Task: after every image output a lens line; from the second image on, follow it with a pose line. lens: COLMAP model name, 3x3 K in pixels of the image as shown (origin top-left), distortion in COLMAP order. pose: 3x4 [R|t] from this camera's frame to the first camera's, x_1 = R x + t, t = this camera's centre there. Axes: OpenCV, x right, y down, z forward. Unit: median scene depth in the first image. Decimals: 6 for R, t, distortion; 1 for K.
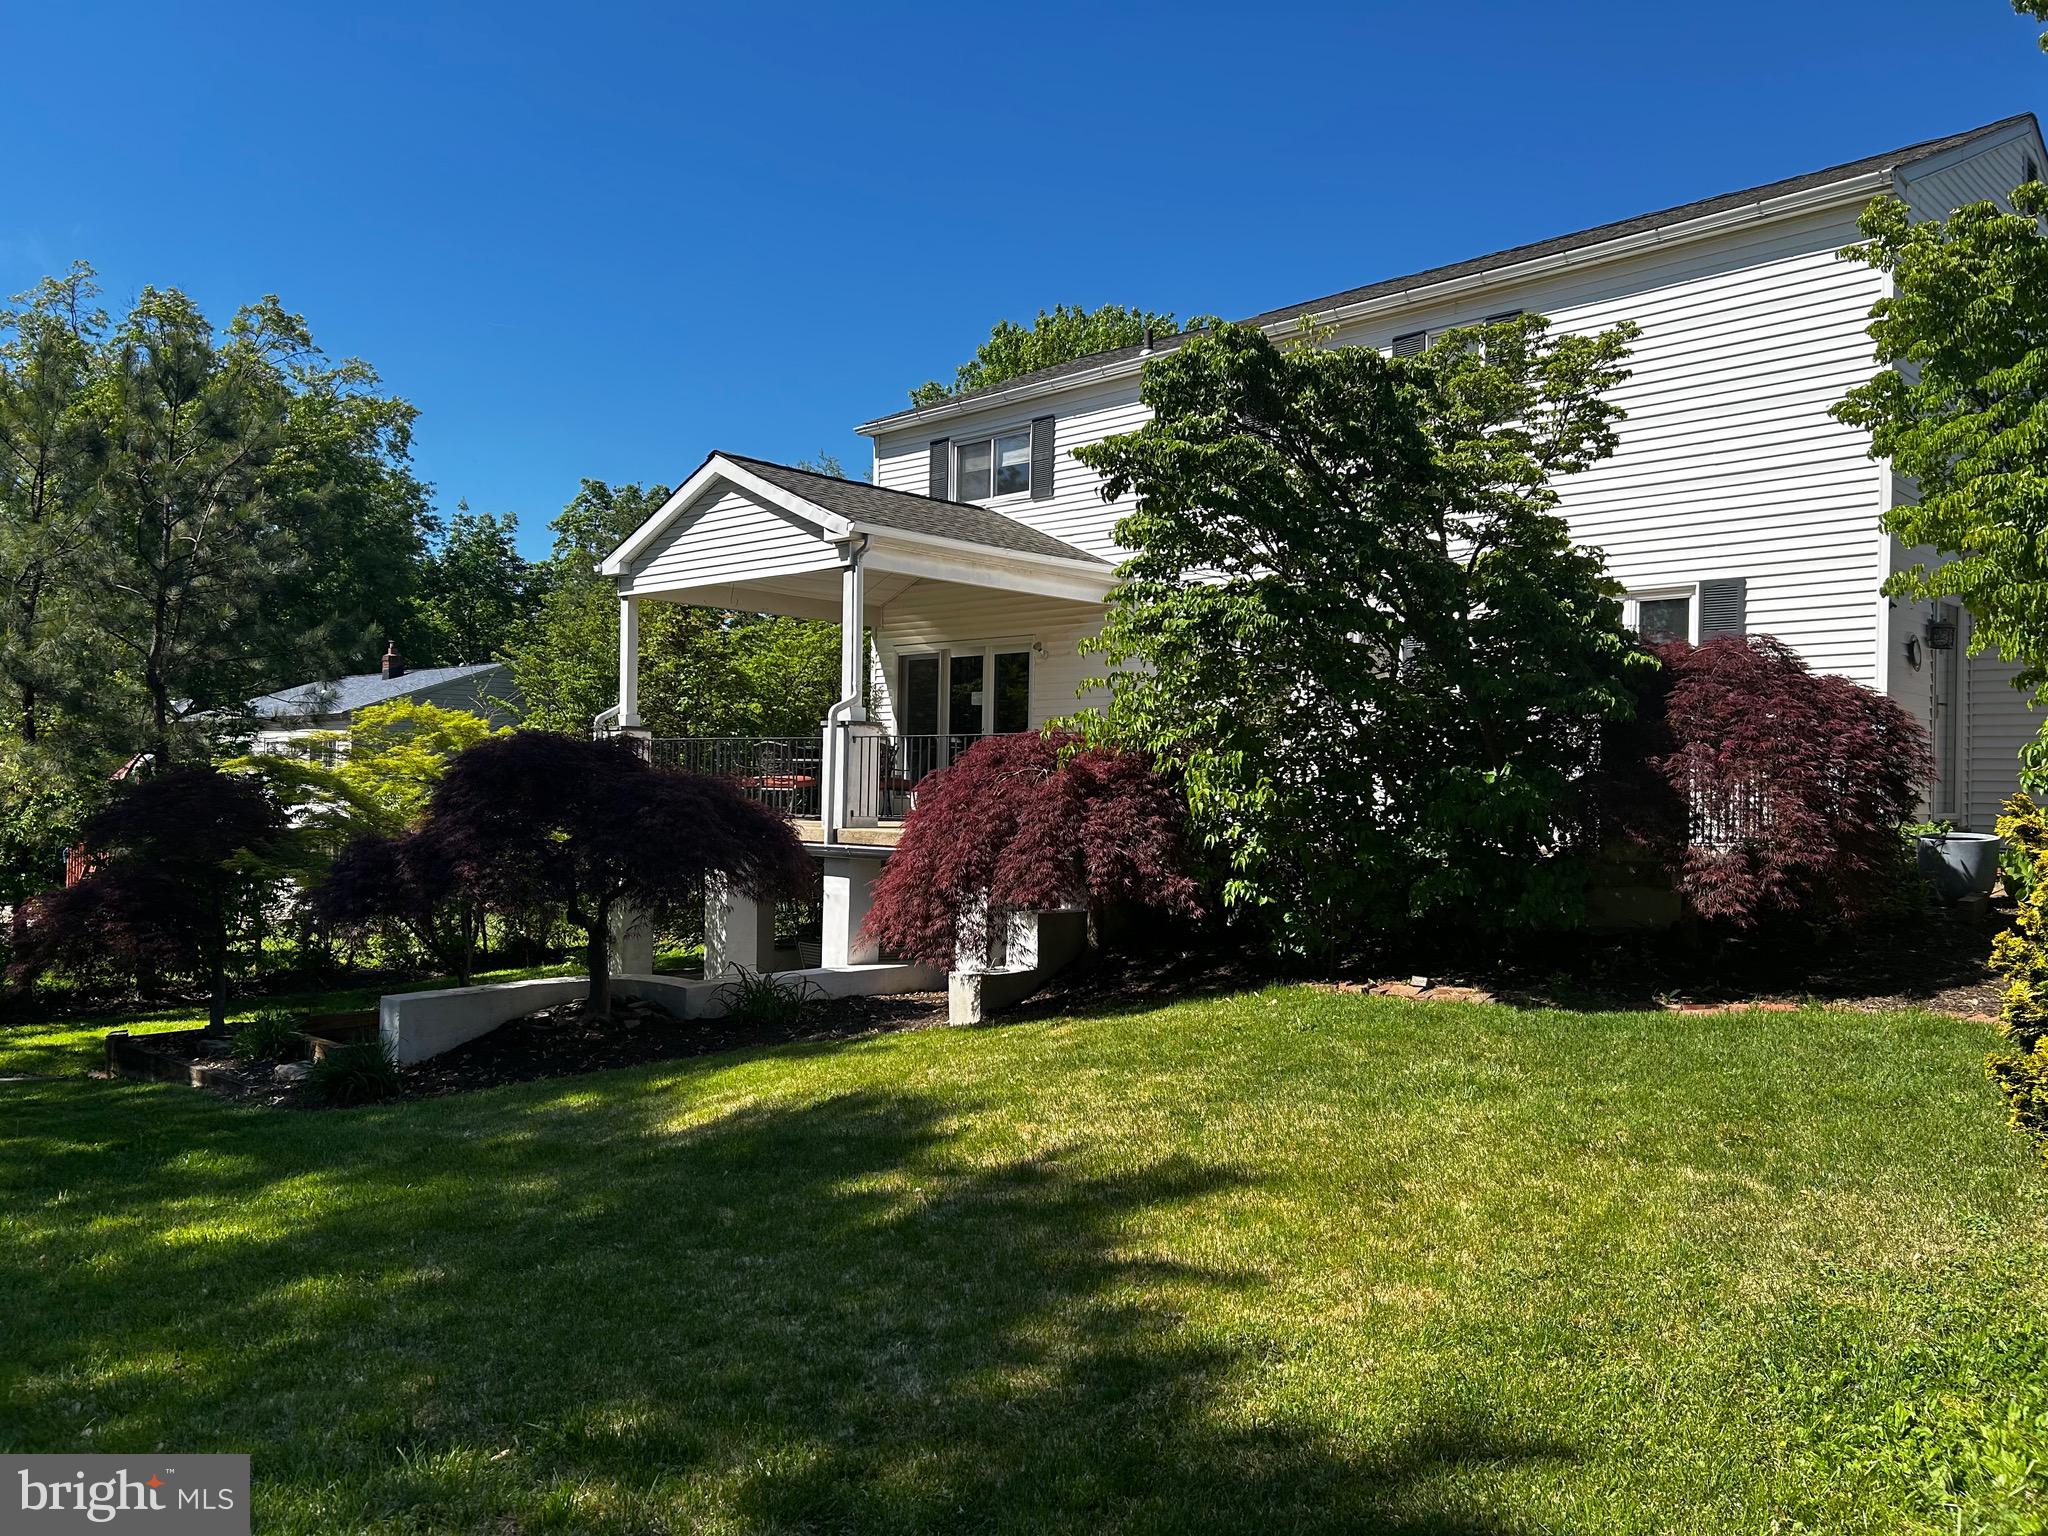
lens RADIAL K [[1516.1, 0, 1012.7], [0, 1516.1, 767.2], [0, 0, 1]] dist [0.072213, -0.086839]
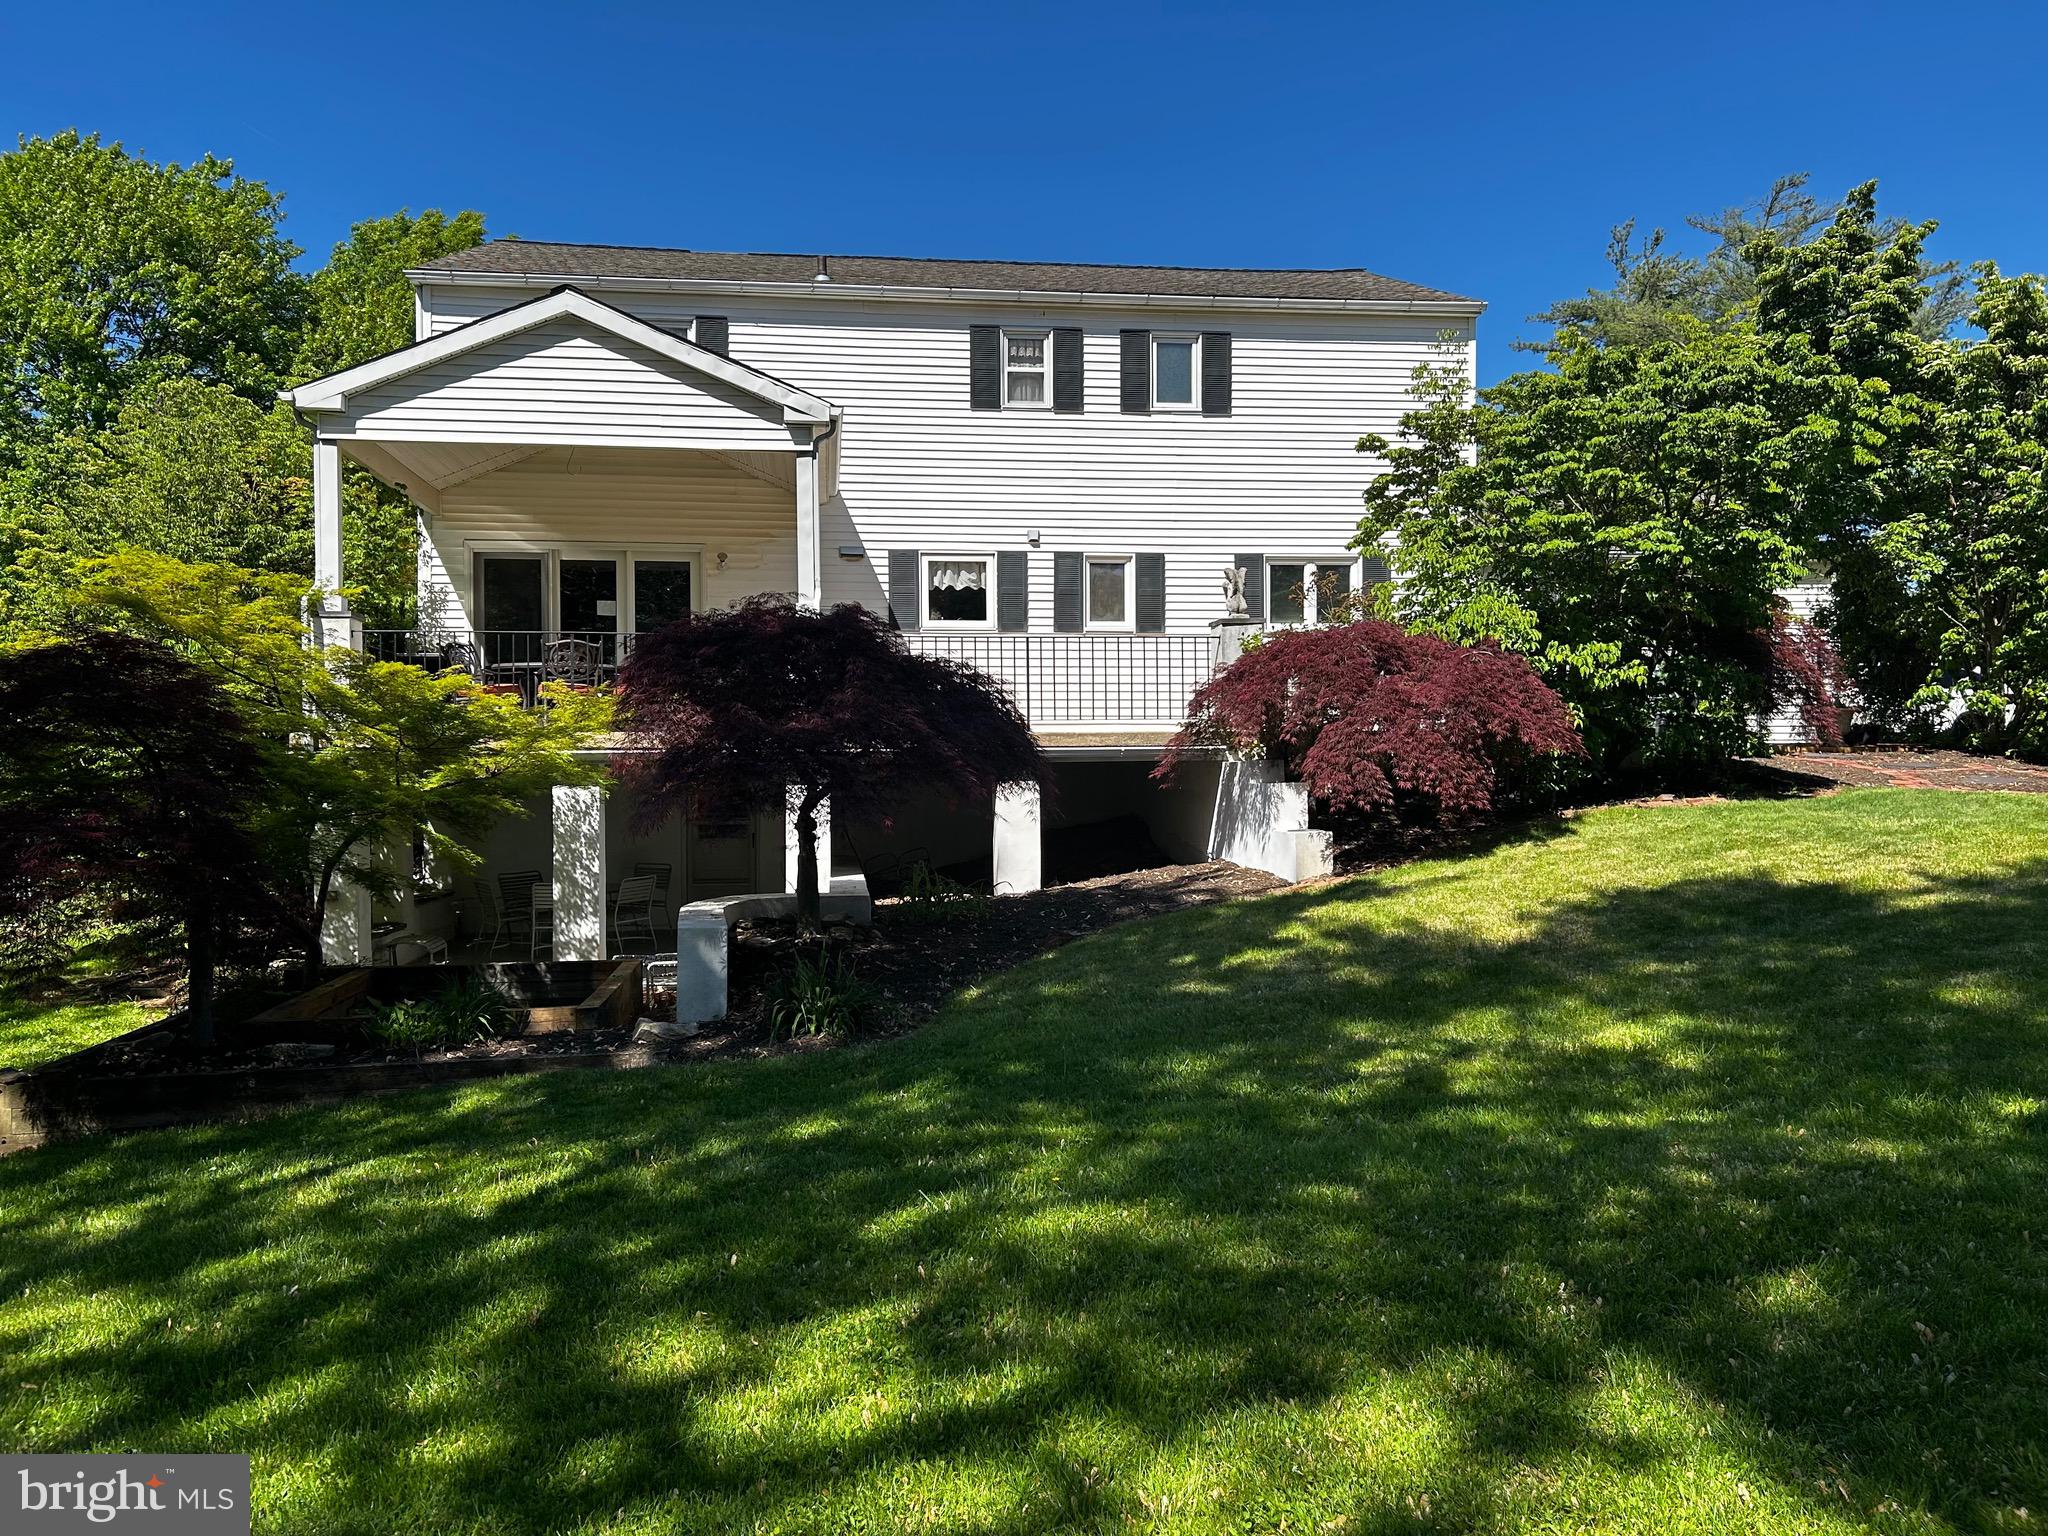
lens RADIAL K [[1567.6, 0, 1006.6], [0, 1567.6, 805.5], [0, 0, 1]] dist [0.093780, -0.146360]
pose [[0.619107, -0.030286, 0.784722, -1.221938], [0.007257, 0.999434, 0.032848, 0.084662], [-0.785273, -0.014642, 0.618977, 0.444915]]
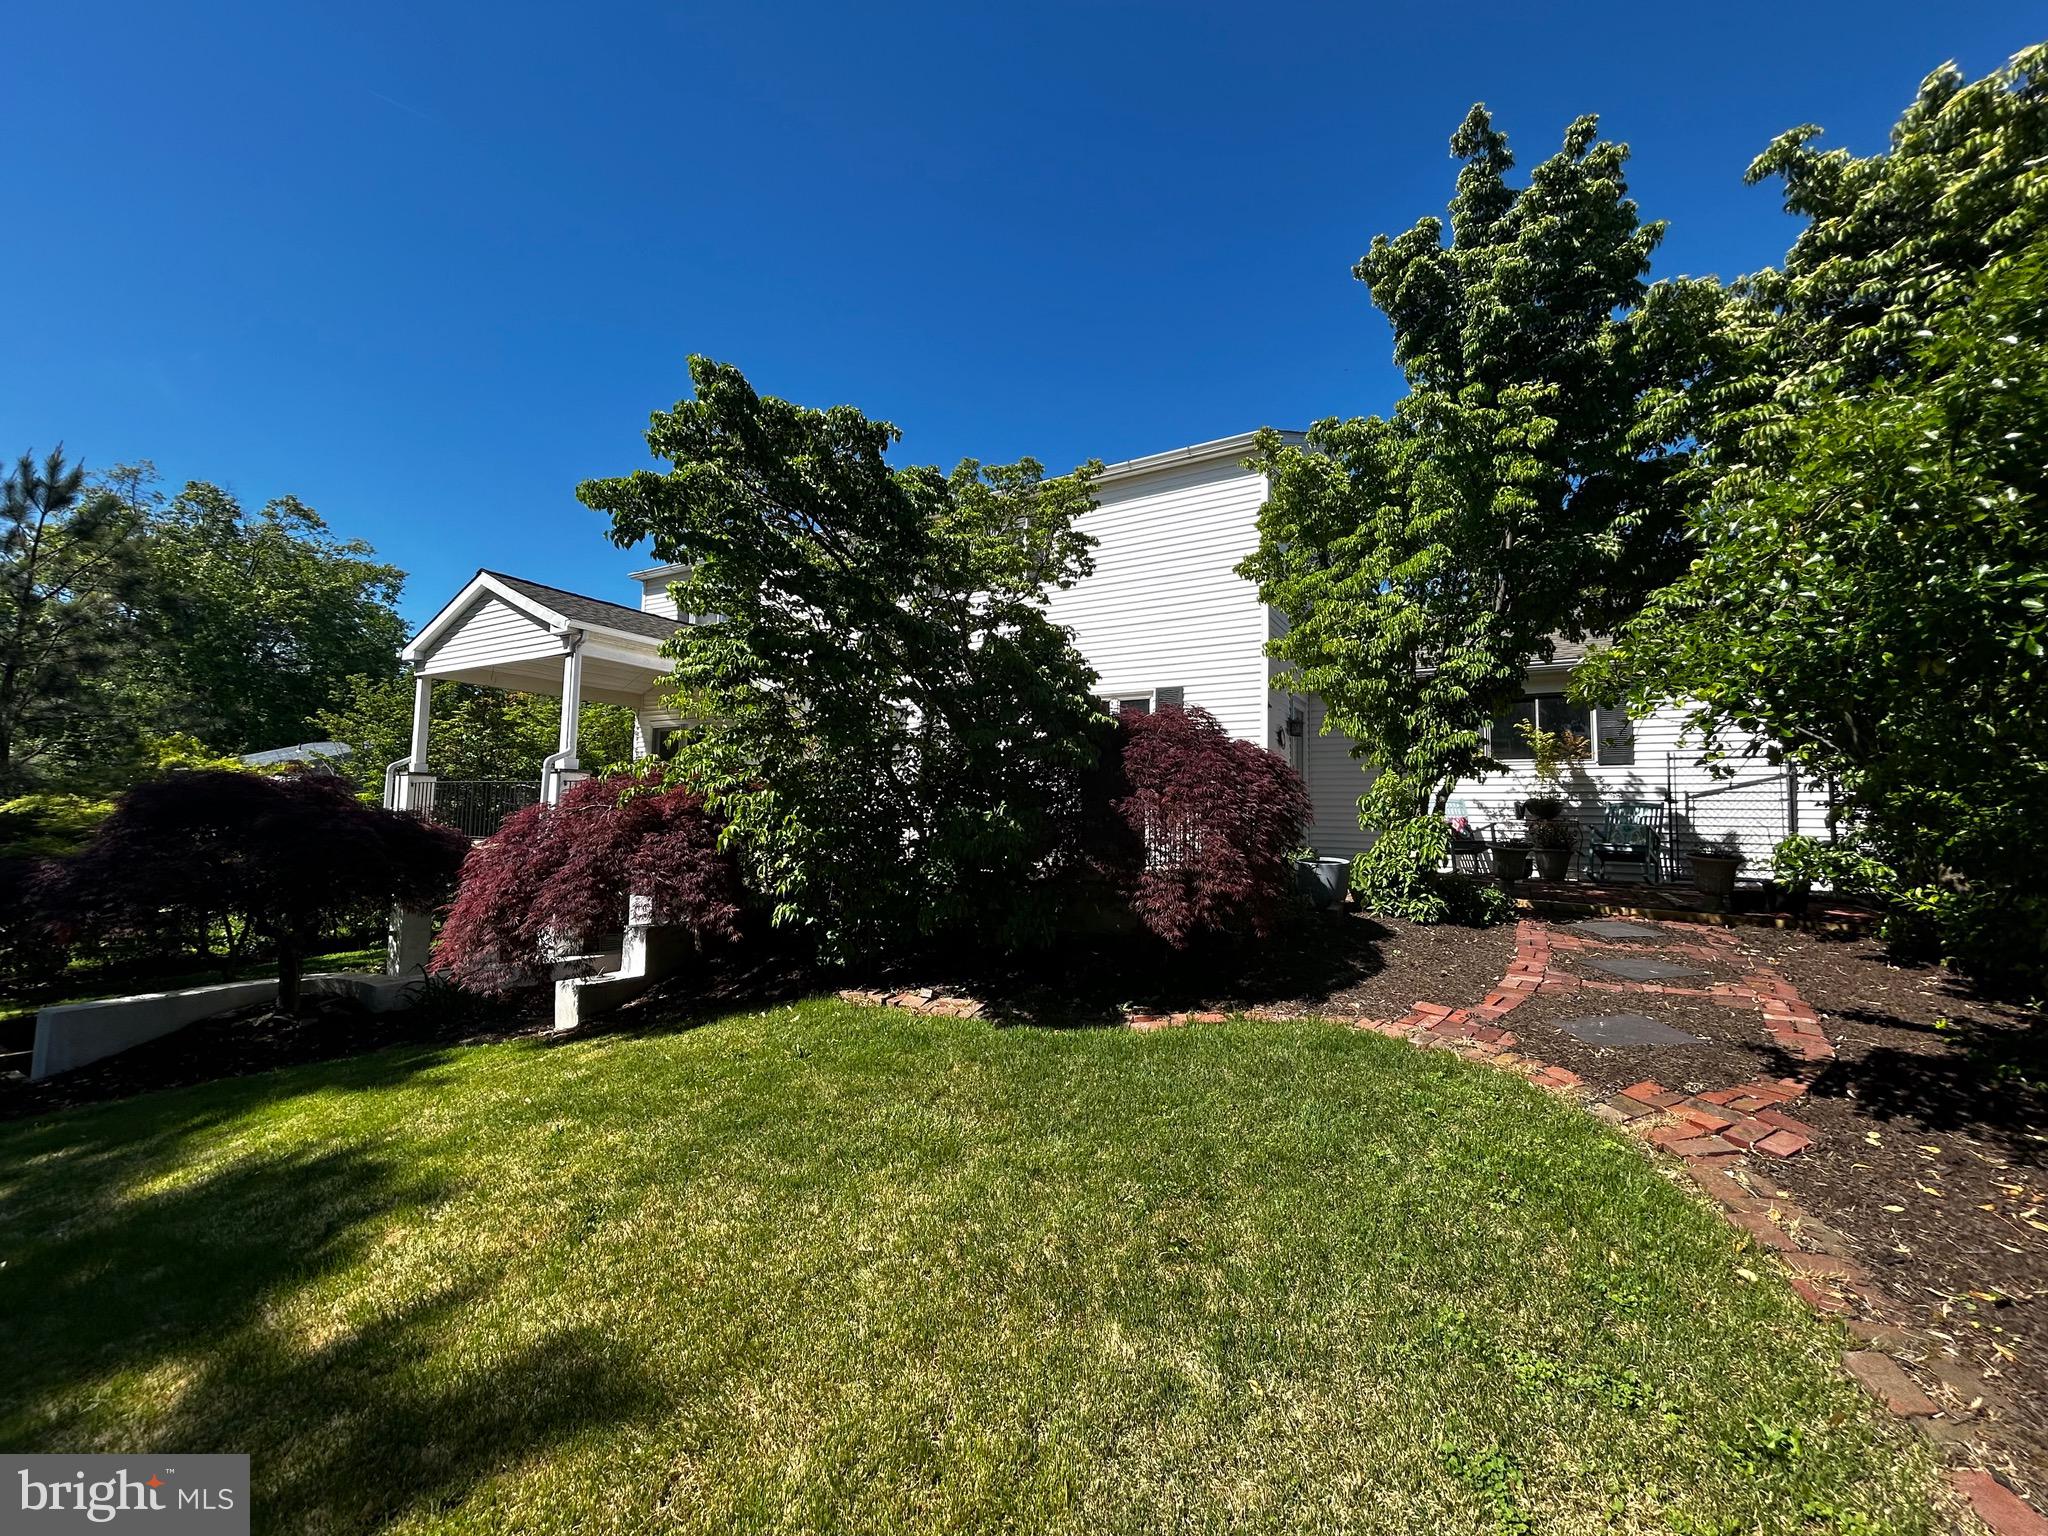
lens RADIAL K [[823.7, 0, 1020.7], [0, 823.7, 752.6], [0, 0, 1]] dist [-0.007247, -0.000039]
pose [[0.969268, 0.024955, 0.244739, 0.154411], [-0.008554, 0.997659, -0.067849, 0.000374], [-0.245860, 0.063670, 0.967212, 0.318861]]
